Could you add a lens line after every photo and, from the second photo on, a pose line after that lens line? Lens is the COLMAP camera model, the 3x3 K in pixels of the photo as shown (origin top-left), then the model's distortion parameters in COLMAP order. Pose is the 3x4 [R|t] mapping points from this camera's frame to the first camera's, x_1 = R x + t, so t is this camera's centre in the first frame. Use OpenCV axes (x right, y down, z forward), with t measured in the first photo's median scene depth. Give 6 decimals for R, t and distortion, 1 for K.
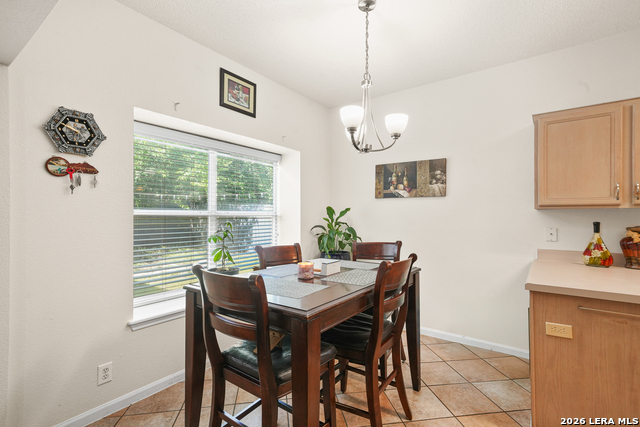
lens RADIAL K [[305.7, 0, 317.9], [0, 305.7, 215.4], [0, 0, 1]] dist [-0.002481, 0.004124]
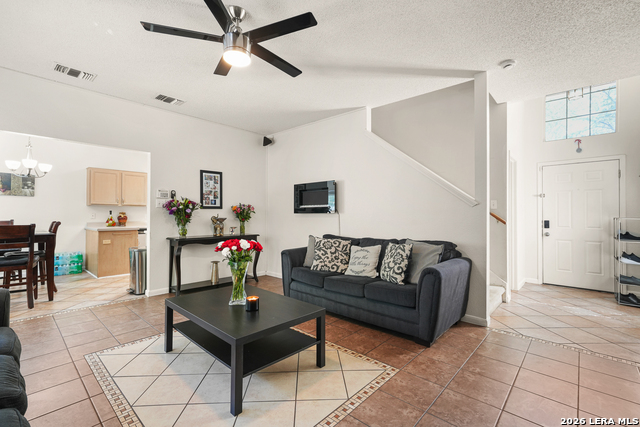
lens RADIAL K [[281.8, 0, 320.4], [0, 281.8, 213.4], [0, 0, 1]] dist [0.008447, -0.000247]
pose [[0.100154, 0.006756, 0.994949, -1.133592], [-0.010586, 0.999928, -0.005725, 0.031712], [-0.994916, -0.009959, 0.100218, -0.899328]]
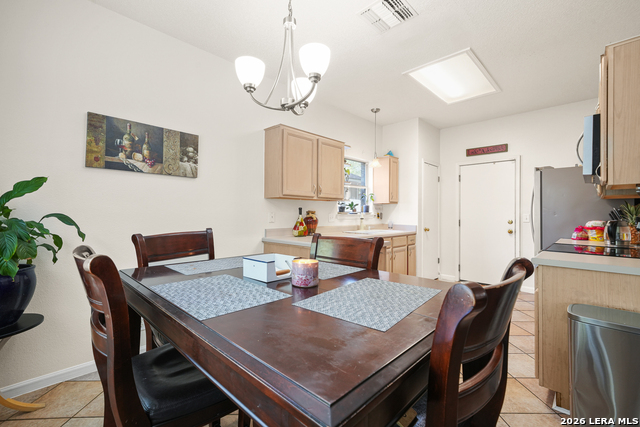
lens RADIAL K [[281.8, 0, 321.8], [0, 281.8, 210.9], [0, 0, 1]] dist [0.008447, -0.000247]
pose [[0.120326, 0.008818, 0.992695, -0.366057], [-0.010818, 0.999913, -0.007571, 0.036386], [-0.992676, -0.009828, 0.120411, 0.555547]]
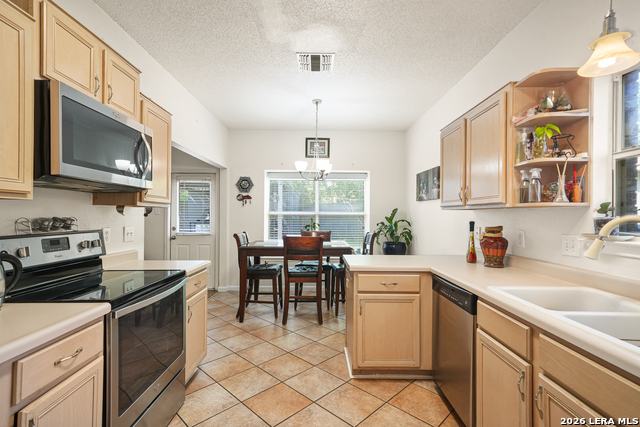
lens RADIAL K [[305.7, 0, 319.7], [0, 305.7, 215.3], [0, 0, 1]] dist [-0.002481, 0.004124]
pose [[0.595513, 0.005198, -0.803329, 1.123723], [-0.001877, 0.999985, 0.005079, -0.003969], [0.803343, -0.001517, 0.595514, -0.067384]]
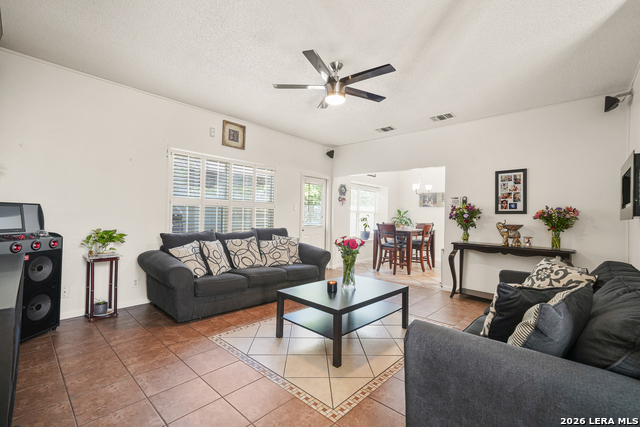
lens RADIAL K [[281.8, 0, 329.5], [0, 281.8, 215.7], [0, 0, 1]] dist [0.008447, -0.000247]
pose [[0.995887, 0.021533, -0.088011, -0.388129], [-0.021278, 0.999766, 0.003834, 0.025547], [0.088073, -0.001945, 0.996112, -1.552750]]
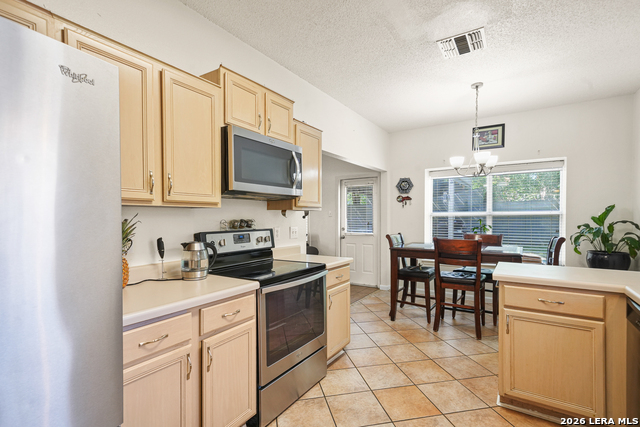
lens RADIAL K [[305.7, 0, 313.2], [0, 305.7, 223.6], [0, 0, 1]] dist [-0.002481, 0.004124]
pose [[0.037073, 0.024284, -0.999017, 1.192225], [0.011068, 0.999633, 0.024709, -0.003071], [0.999251, -0.011973, 0.036791, 0.036597]]
